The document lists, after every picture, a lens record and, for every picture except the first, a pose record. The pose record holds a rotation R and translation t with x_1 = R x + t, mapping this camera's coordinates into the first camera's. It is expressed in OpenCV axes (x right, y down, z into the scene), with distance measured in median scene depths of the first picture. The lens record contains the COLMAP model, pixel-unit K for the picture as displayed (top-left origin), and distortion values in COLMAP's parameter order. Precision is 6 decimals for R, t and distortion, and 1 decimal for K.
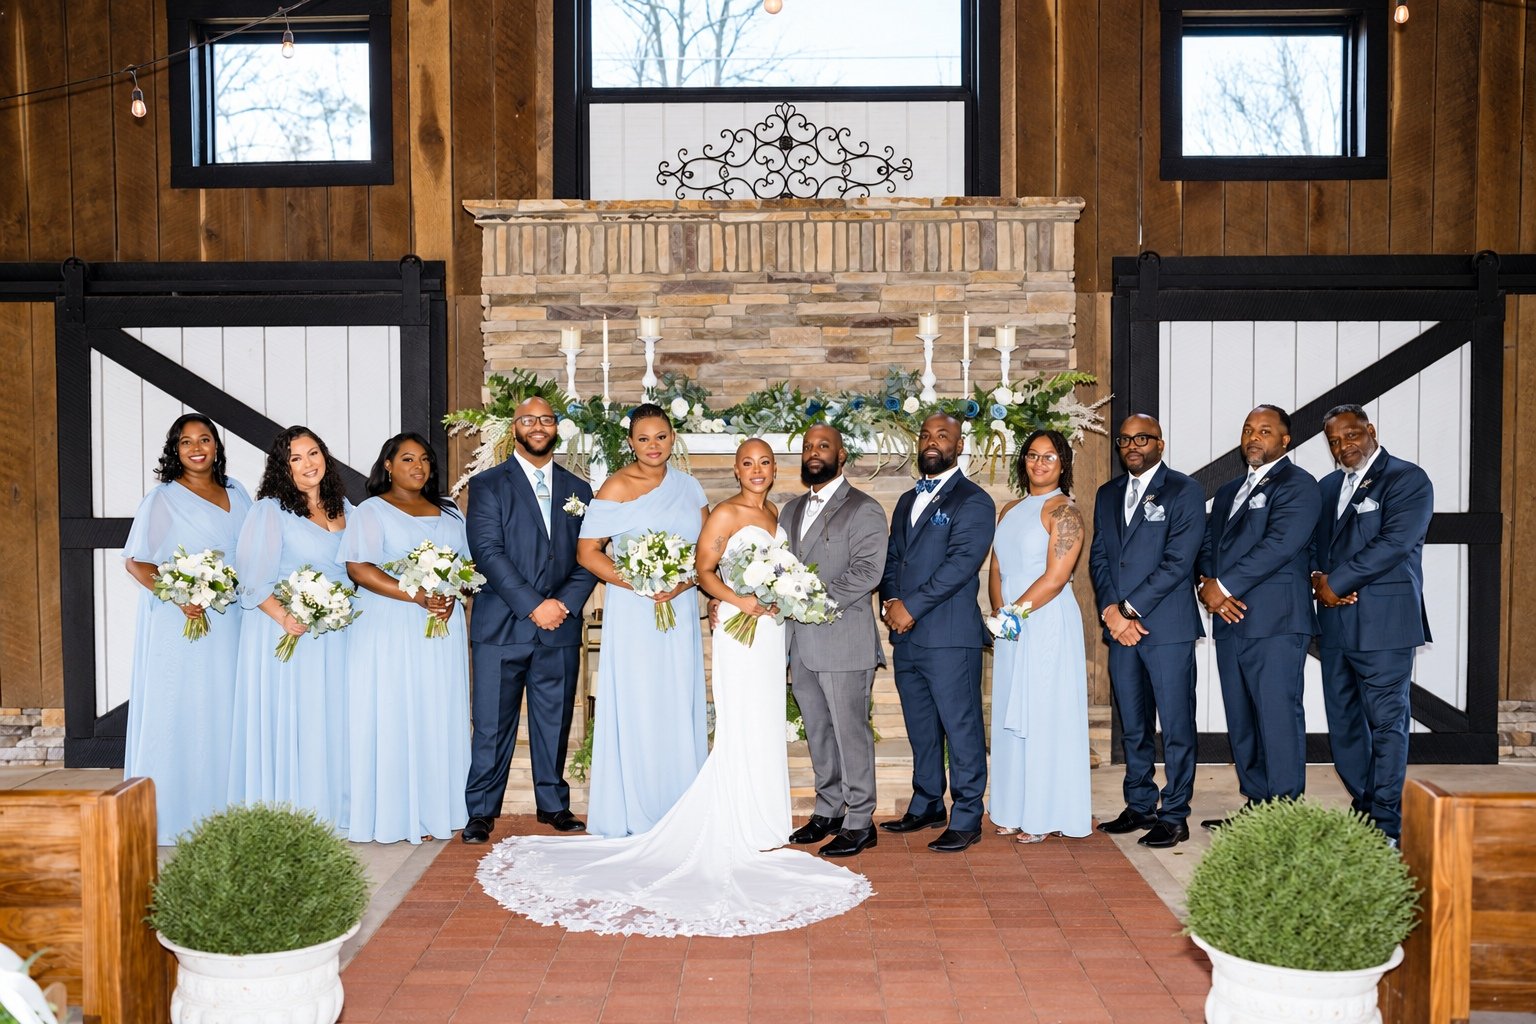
lens RADIAL K [[1697.7, 0, 772.5], [0, 1697.7, 513.6], [0, 0, 1]] dist [-0.006916, 0.000000]
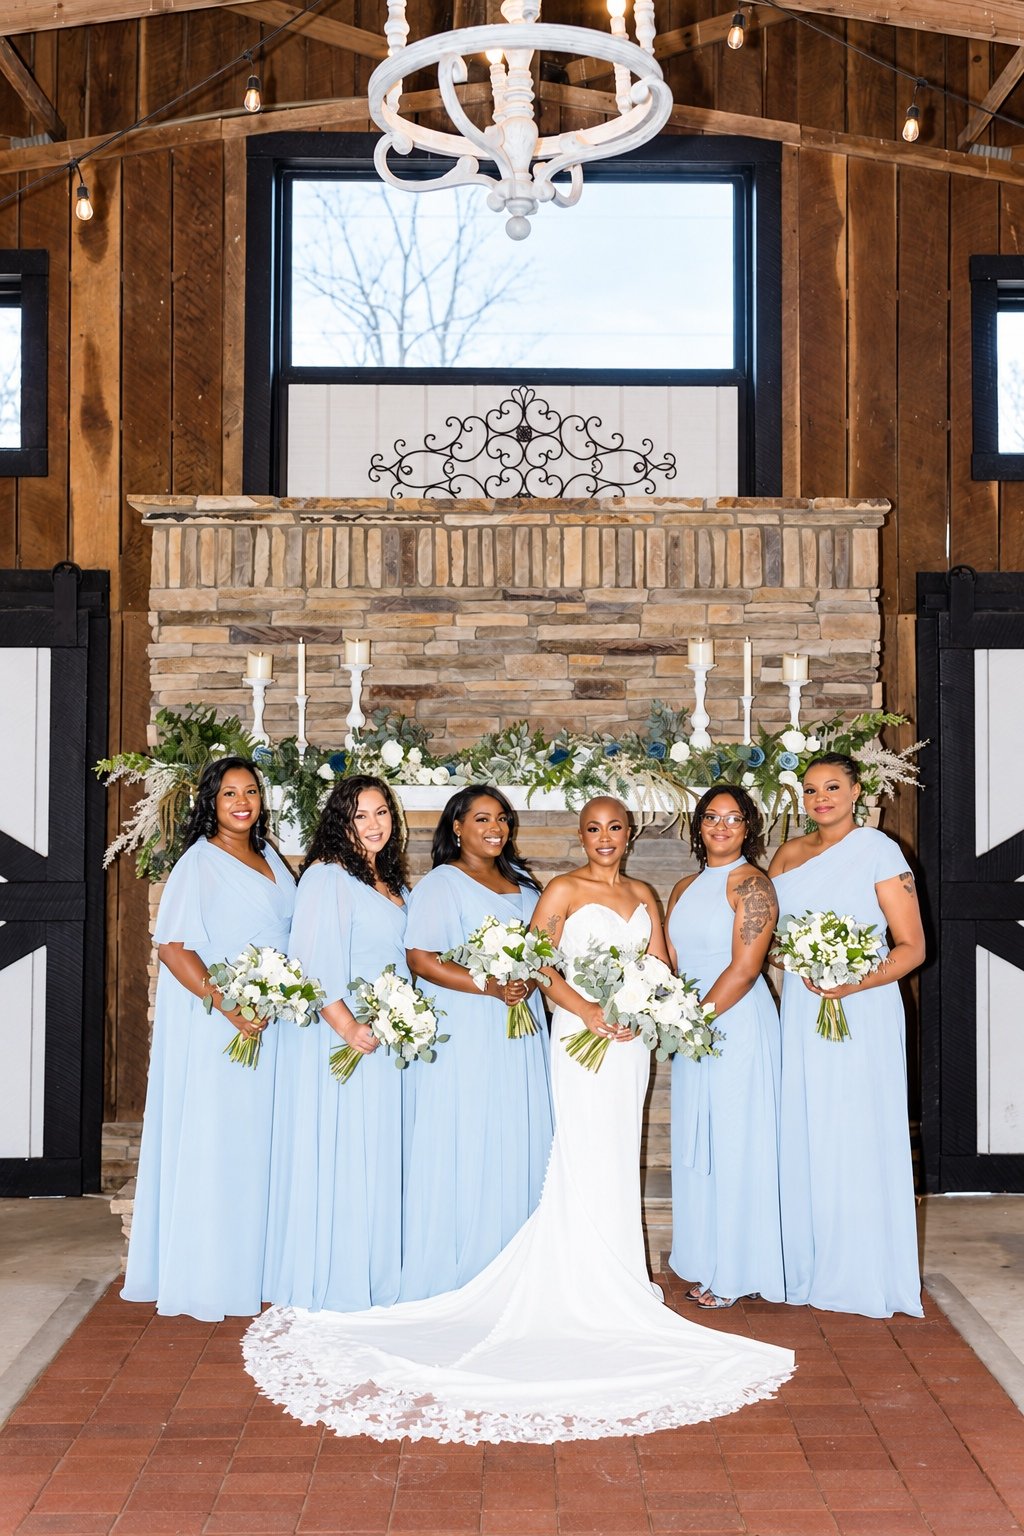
lens RADIAL K [[1697.7, 0, 538.1], [0, 1697.7, 704.3], [0, 0, 1]] dist [-0.006916, 0.000000]
pose [[0.999591, 0.006815, 0.027781, -0.008059], [-0.004774, 0.997330, -0.072870, -0.026643], [-0.028204, 0.072708, 0.996954, 0.190559]]
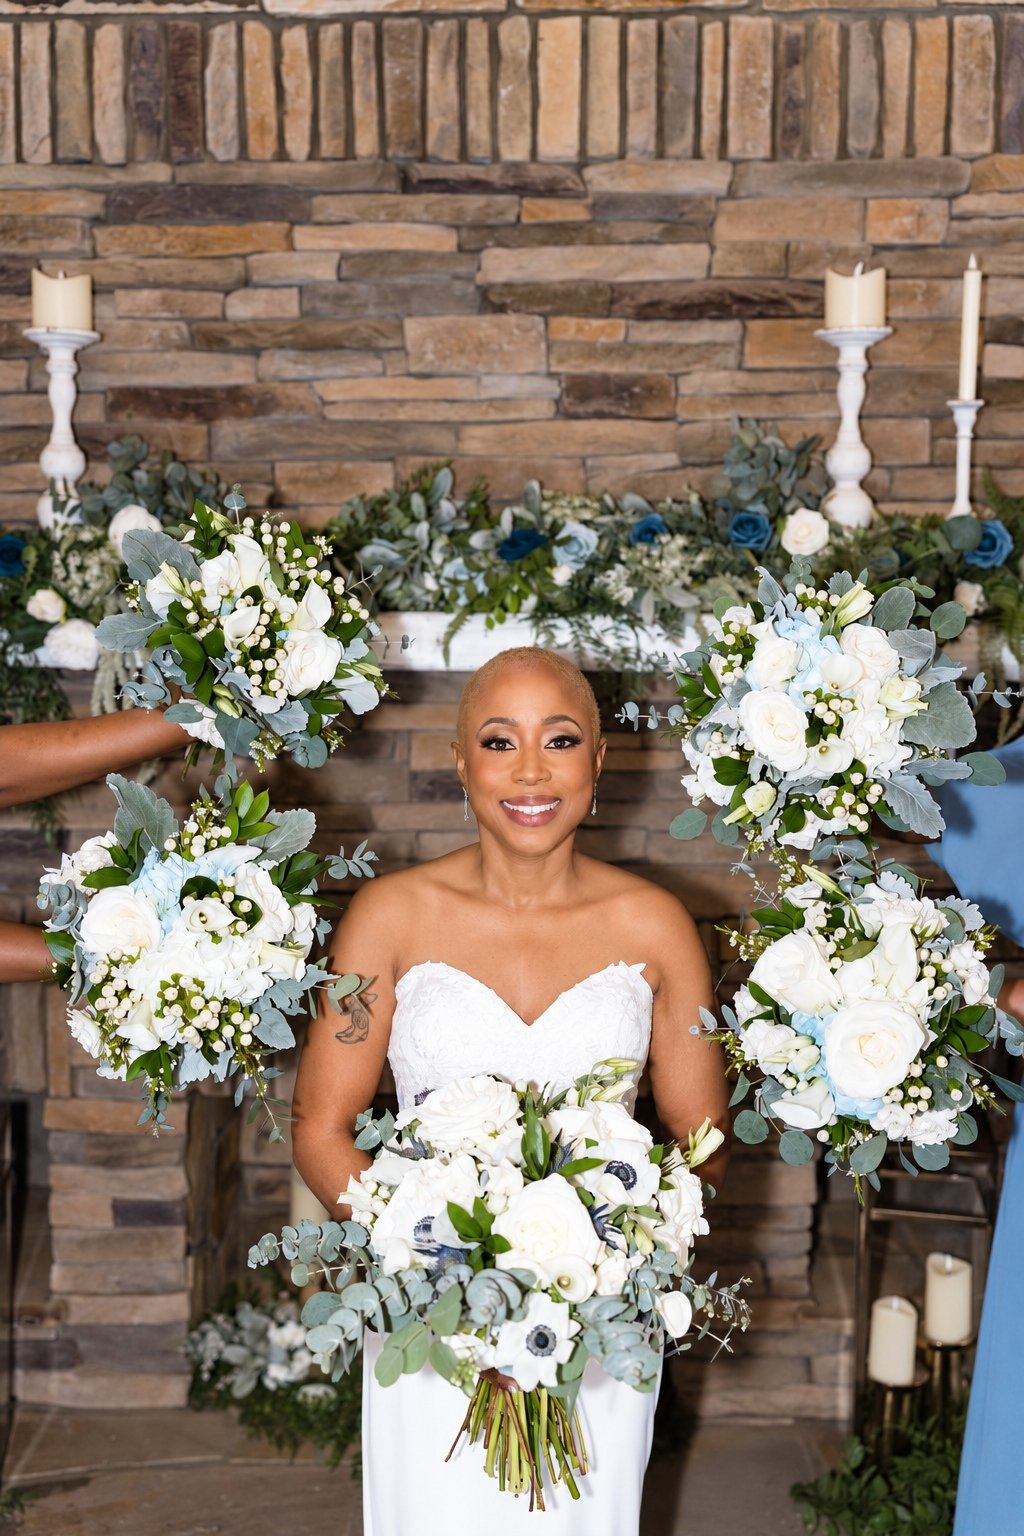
lens RADIAL K [[1697.7, 0, 503.1], [0, 1697.7, 766.3], [0, 0, 1]] dist [-0.006916, 0.000000]
pose [[0.999959, 0.008186, 0.003791, 0.018928], [-0.008397, 0.998197, 0.059435, -0.035812], [-0.003297, -0.059465, 0.998225, 0.634325]]
